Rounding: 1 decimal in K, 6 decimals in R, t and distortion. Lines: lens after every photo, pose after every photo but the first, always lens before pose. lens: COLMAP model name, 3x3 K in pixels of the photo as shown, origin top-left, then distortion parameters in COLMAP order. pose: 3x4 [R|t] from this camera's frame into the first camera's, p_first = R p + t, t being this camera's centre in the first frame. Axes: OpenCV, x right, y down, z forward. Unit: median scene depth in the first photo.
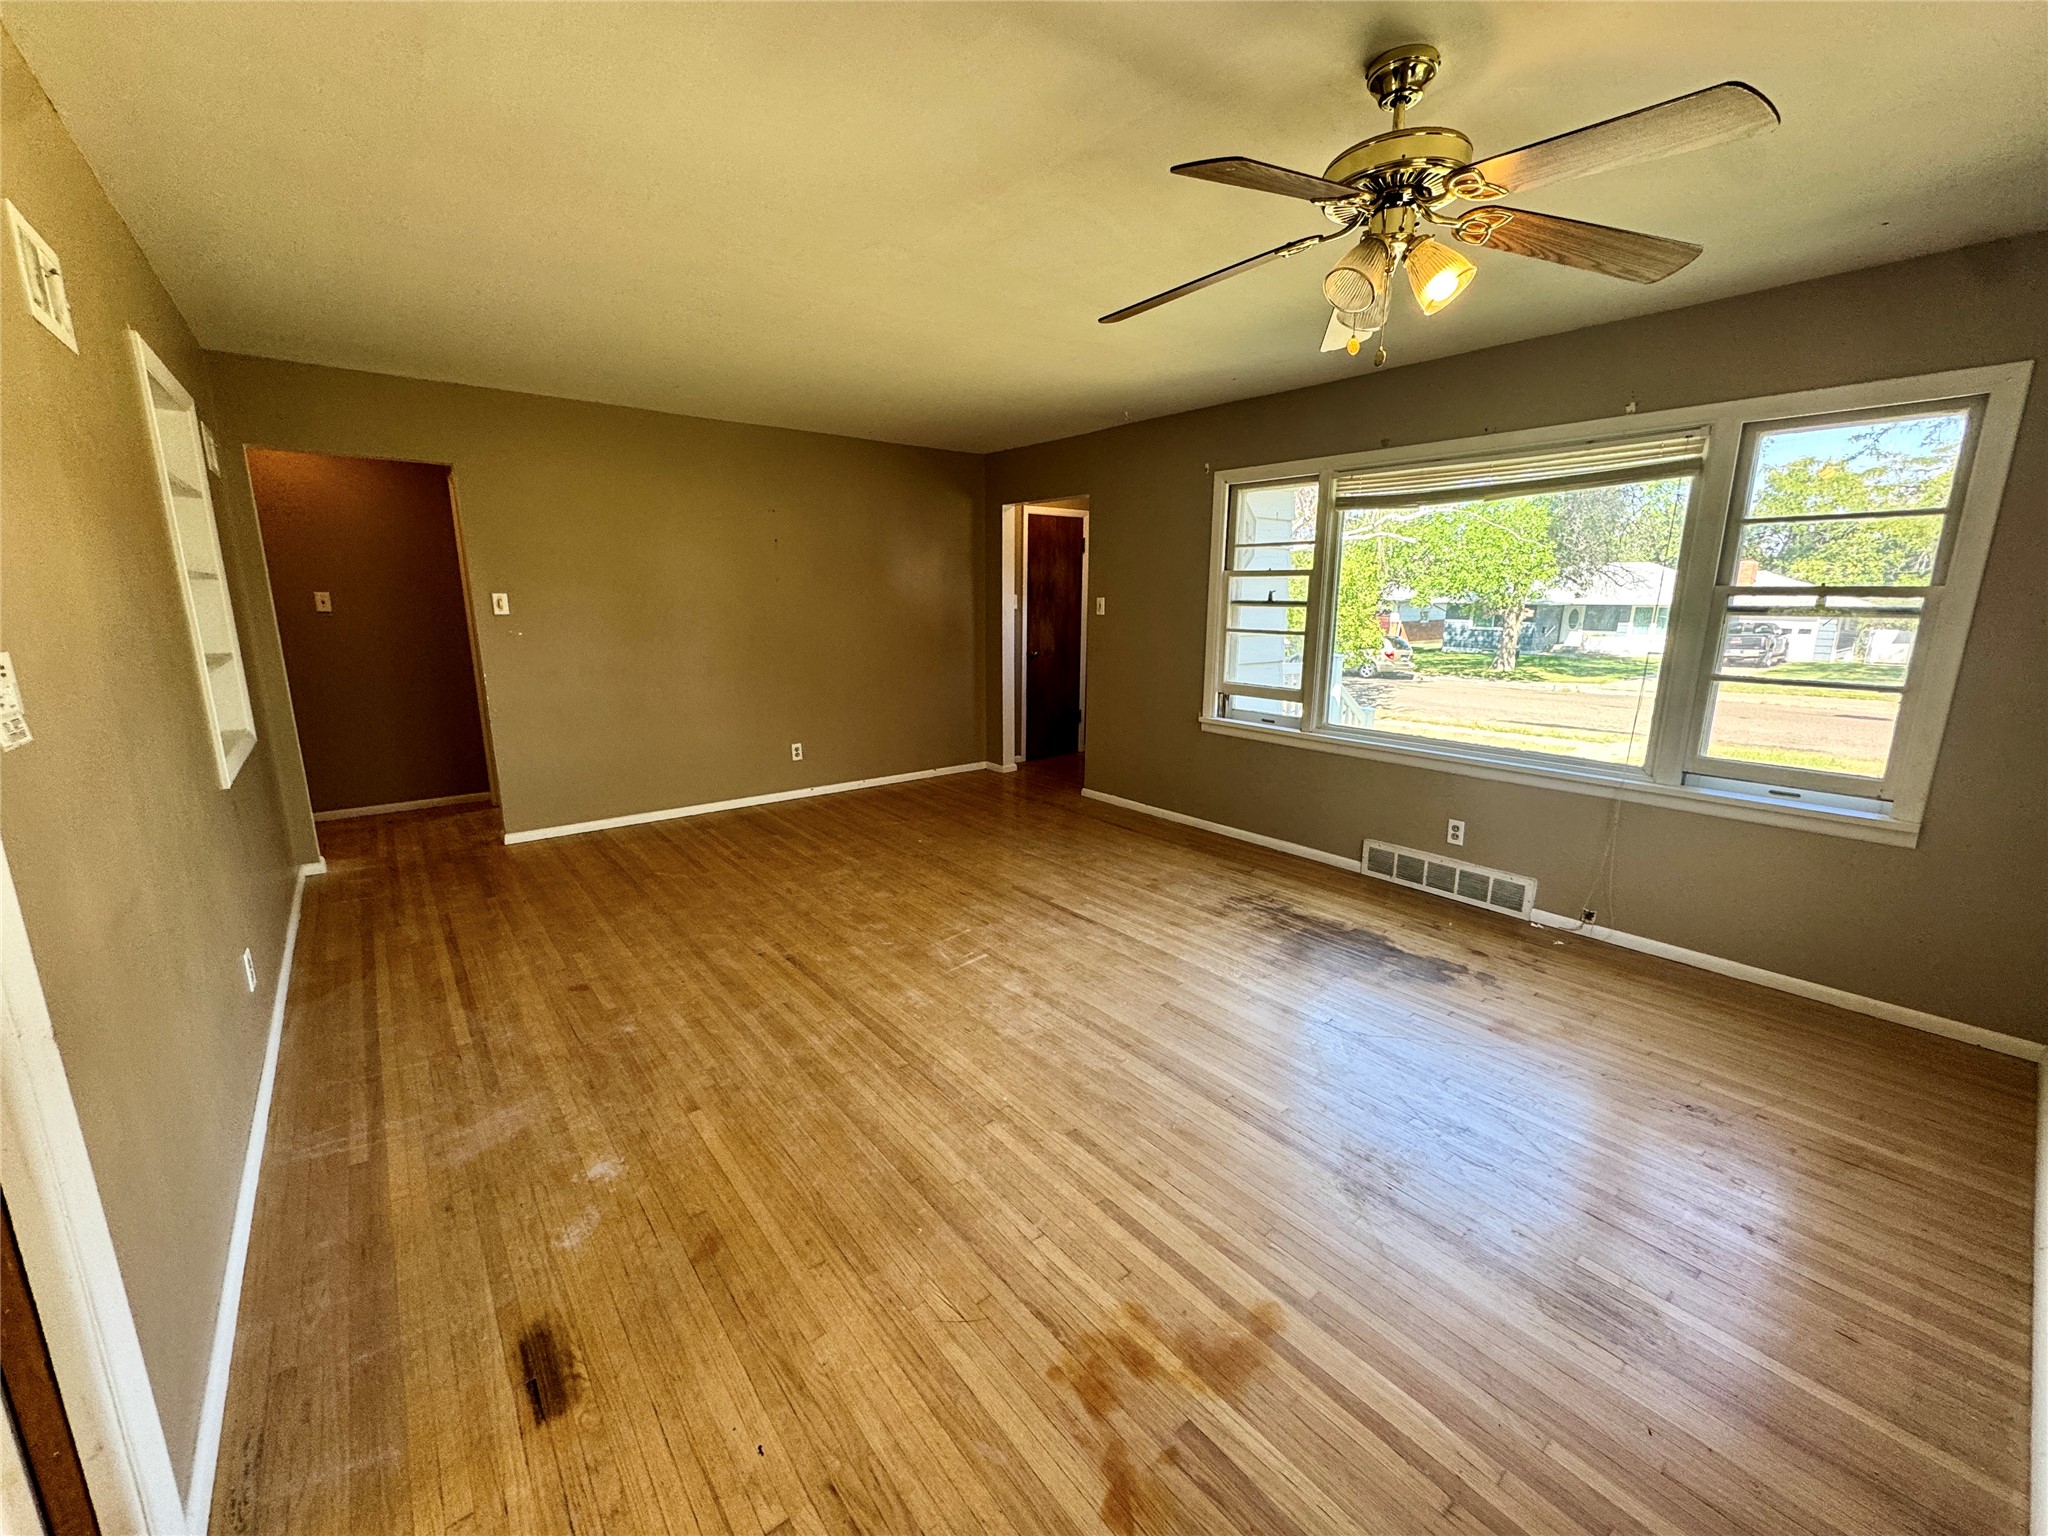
lens RADIAL K [[814.5, 0, 1024.0], [0, 814.5, 768.0], [0, 0, 1]] dist [-0.002469, -0.000539]
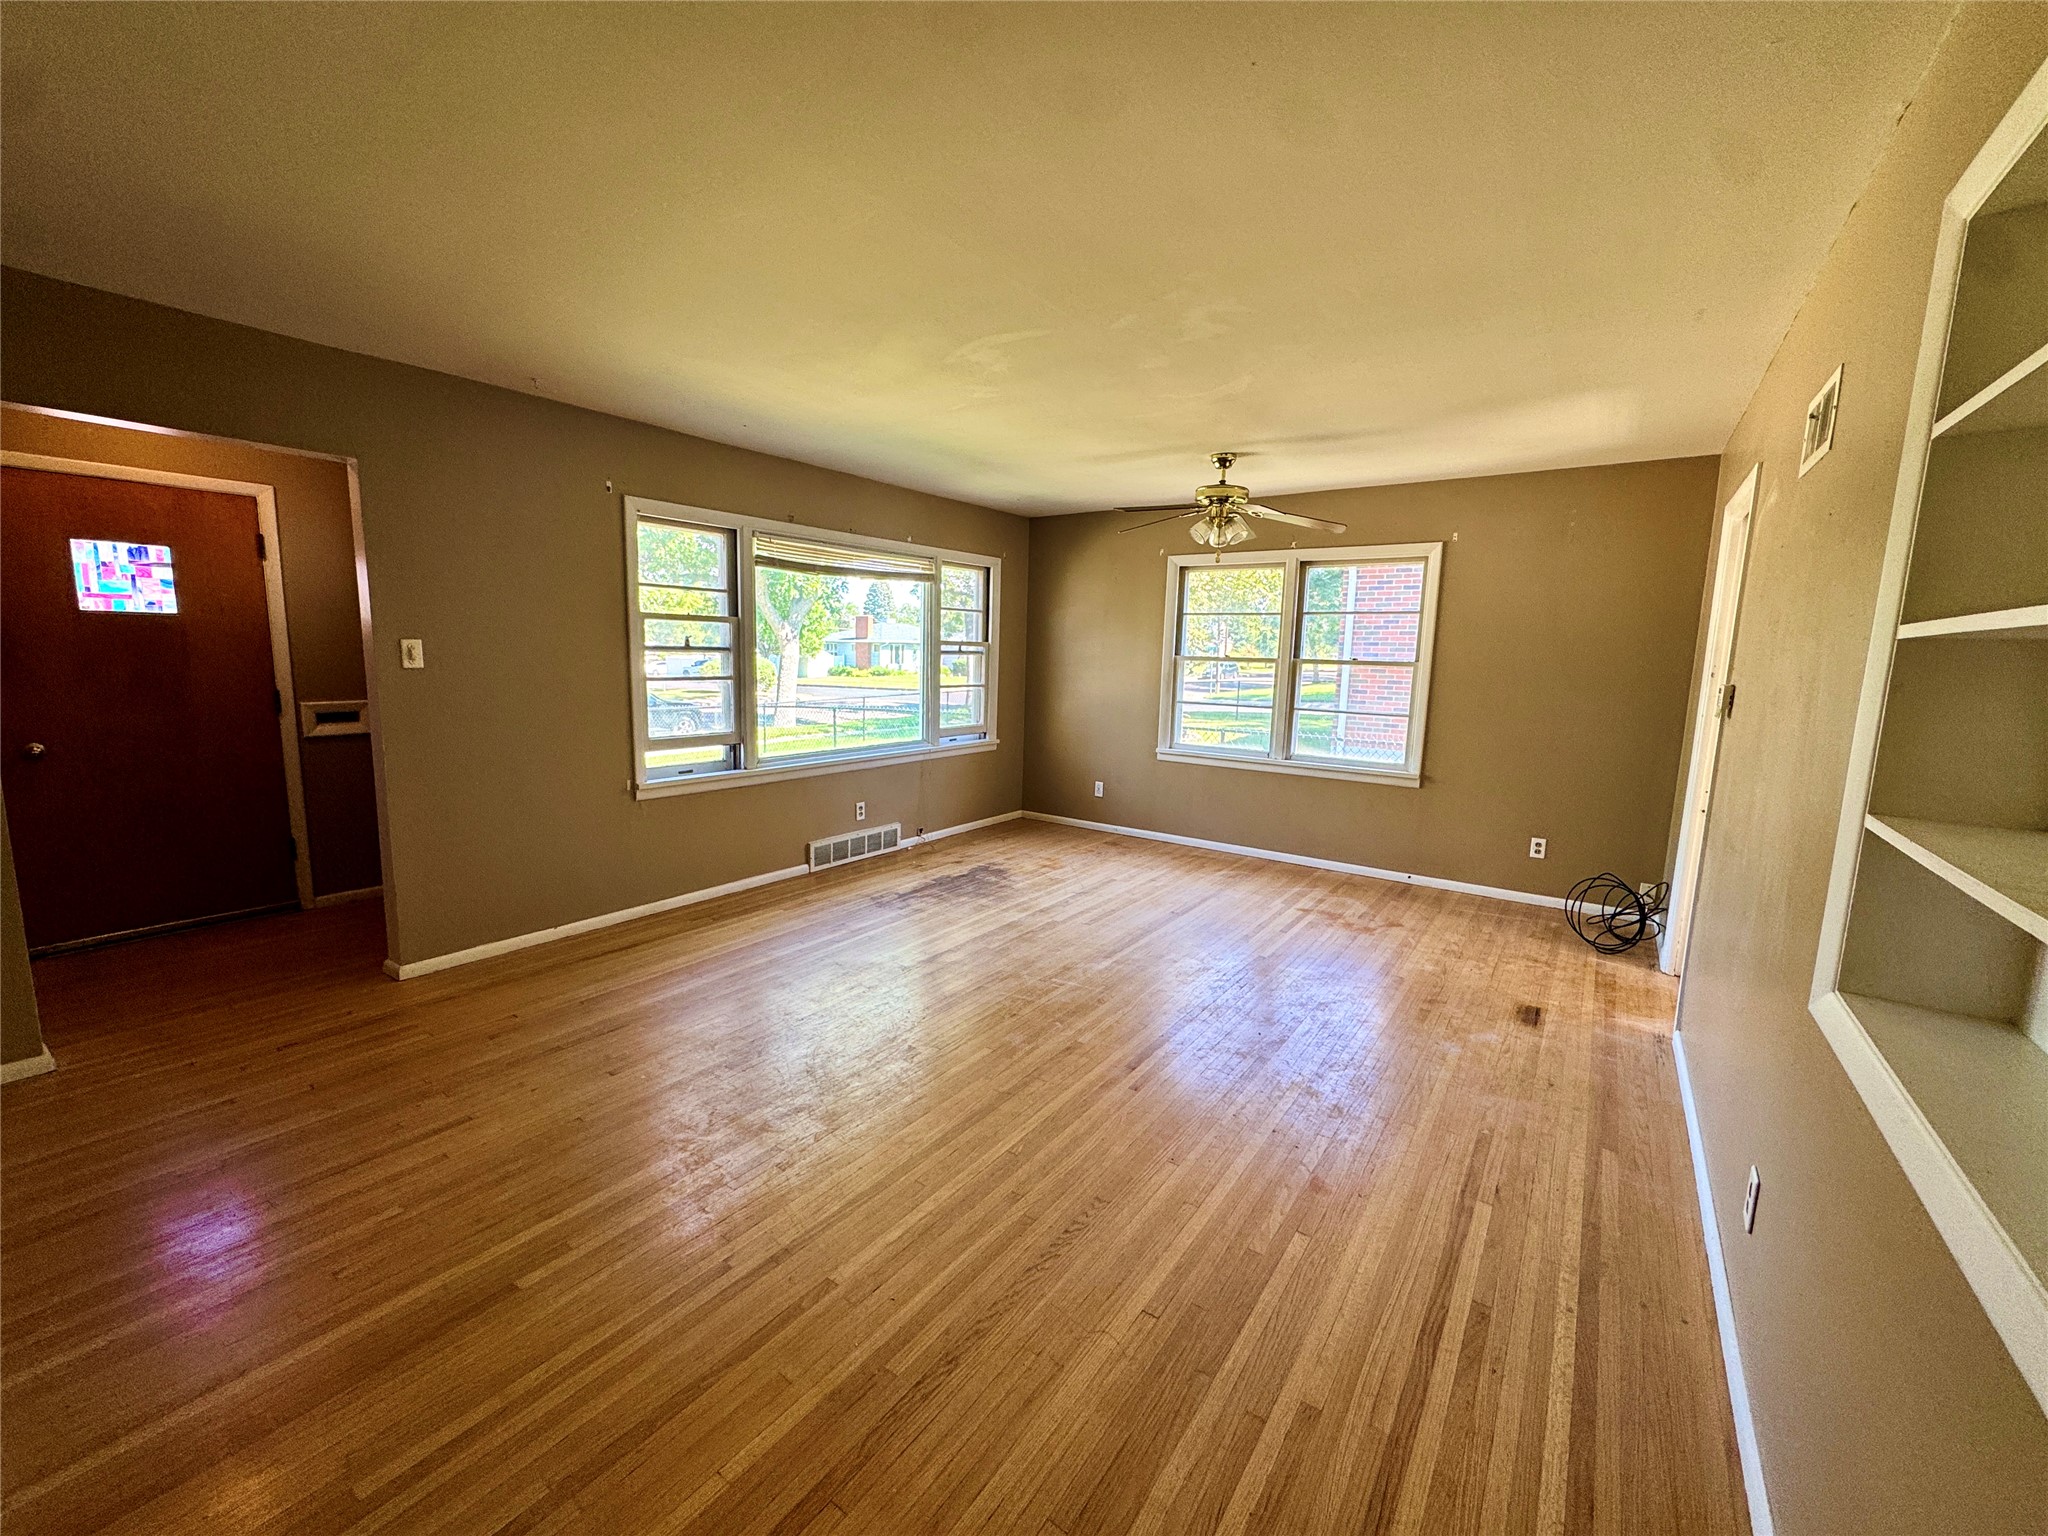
lens RADIAL K [[812.1, 0, 1024.0], [0, 812.1, 768.0], [0, 0, 1]] dist [-0.001738, 0.000031]
pose [[-0.264406, -0.151475, 0.952442, -0.966812], [0.177733, 0.963019, 0.202497, -0.252152], [-0.947893, 0.222821, -0.227706, 1.156653]]
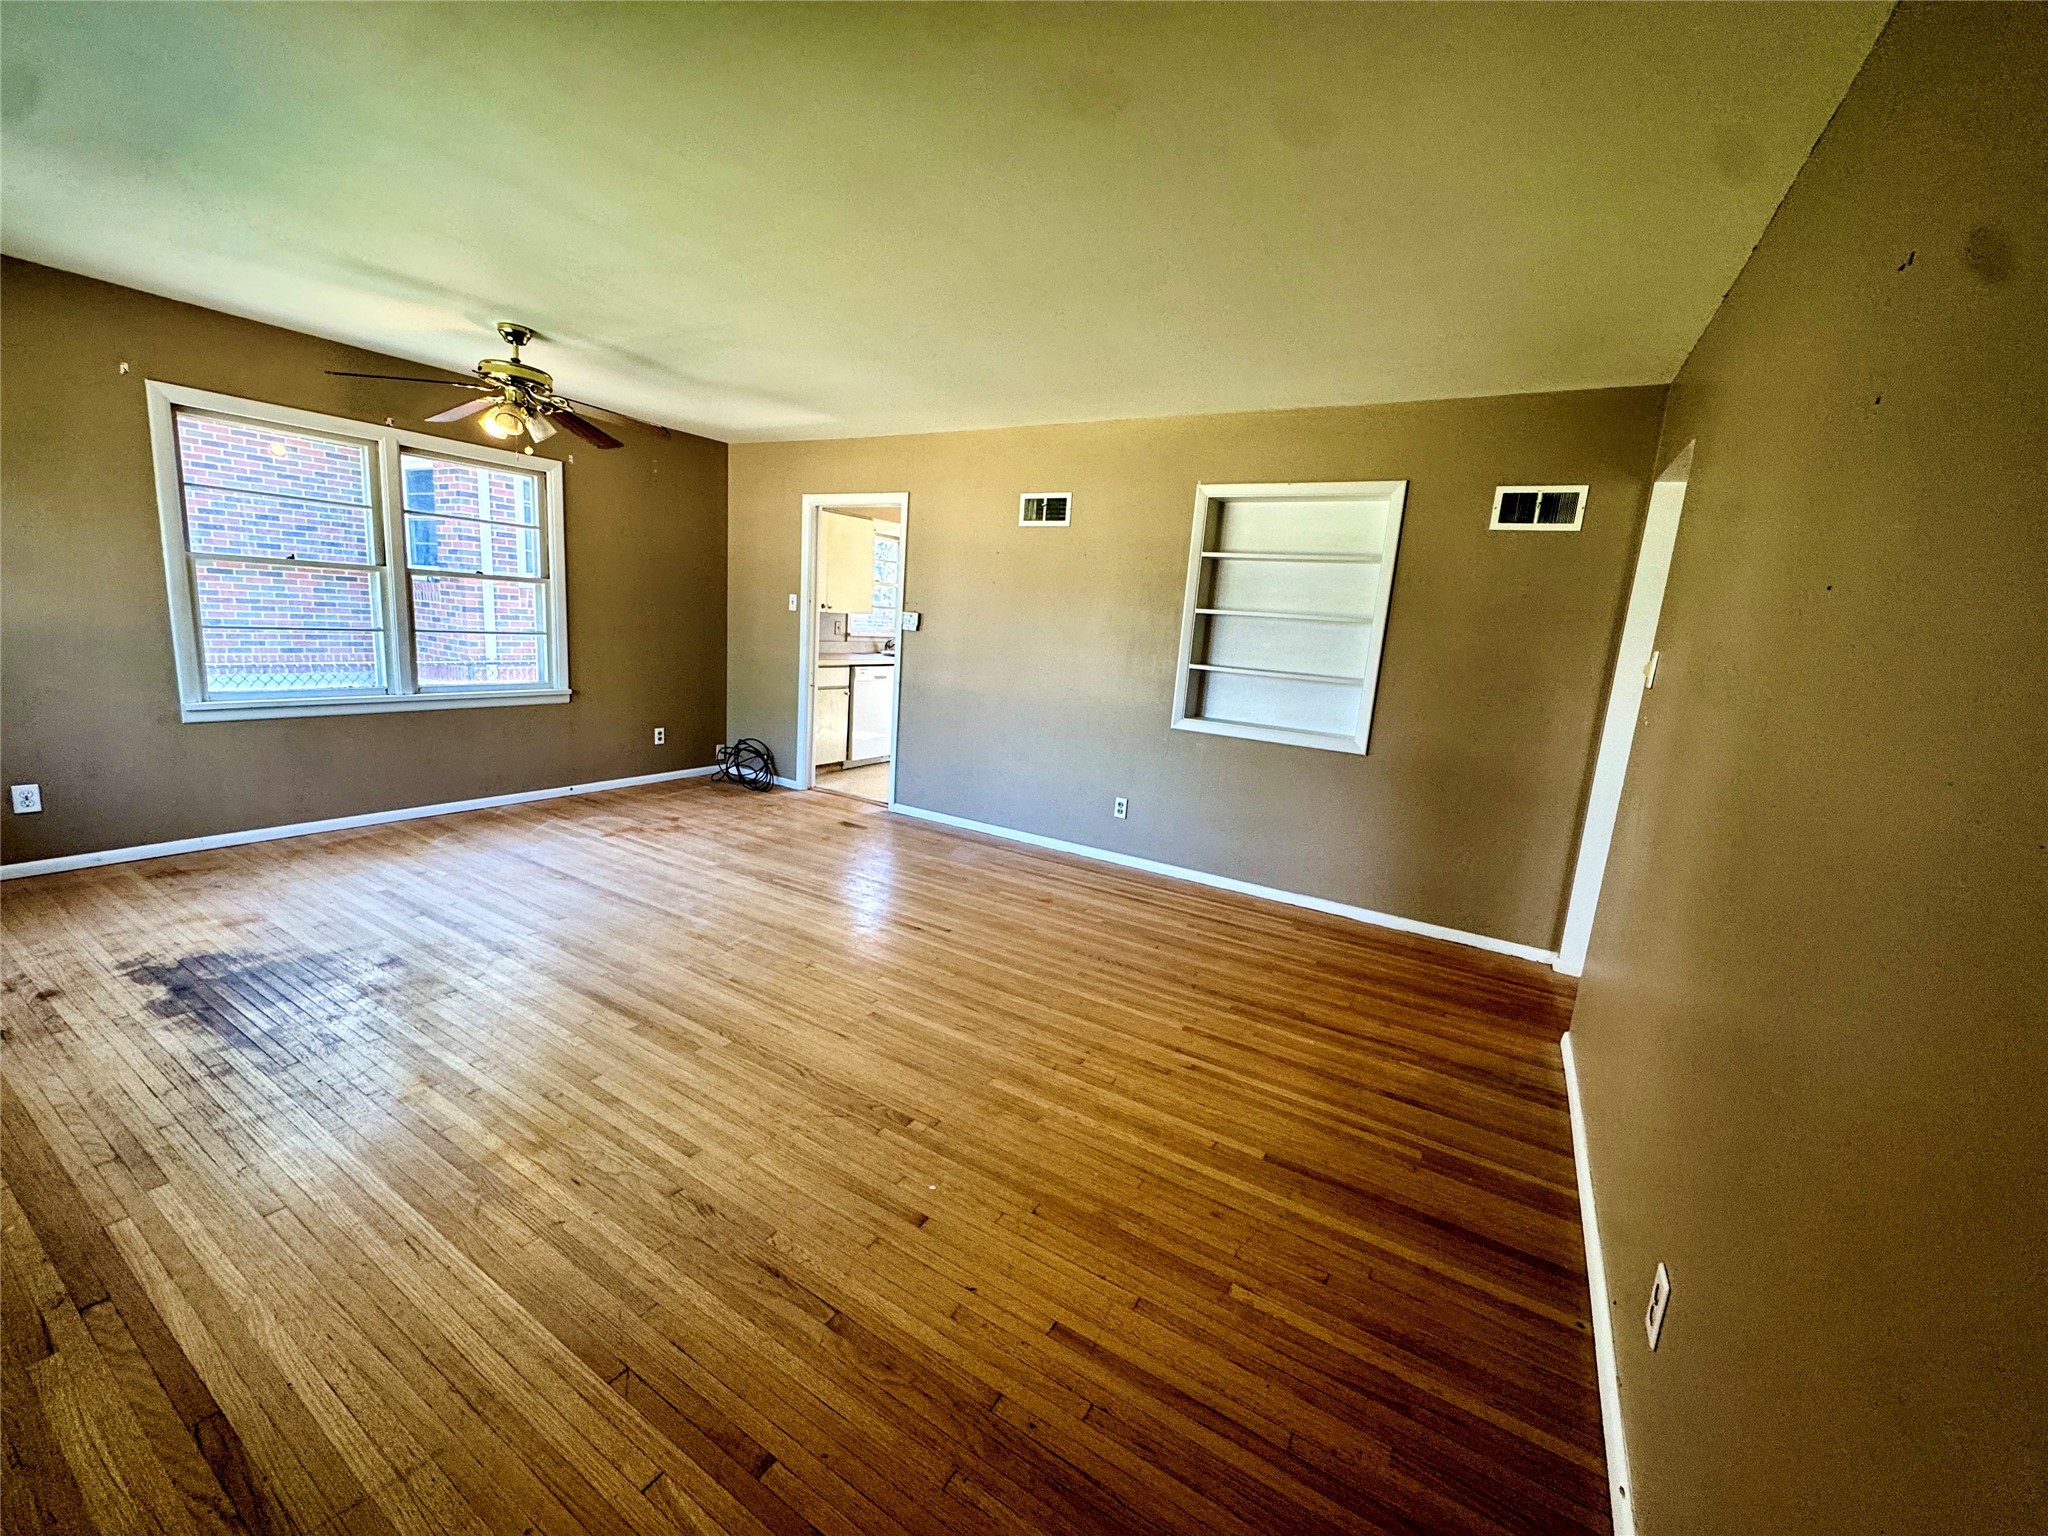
lens RADIAL K [[814.5, 0, 1024.0], [0, 814.5, 768.0], [0, 0, 1]] dist [-0.002469, -0.000539]
pose [[-0.938696, -0.009868, -0.344605, -0.038008], [-0.145246, 0.917864, 0.369364, -0.369061], [0.312656, 0.396773, -0.863028, 1.789416]]
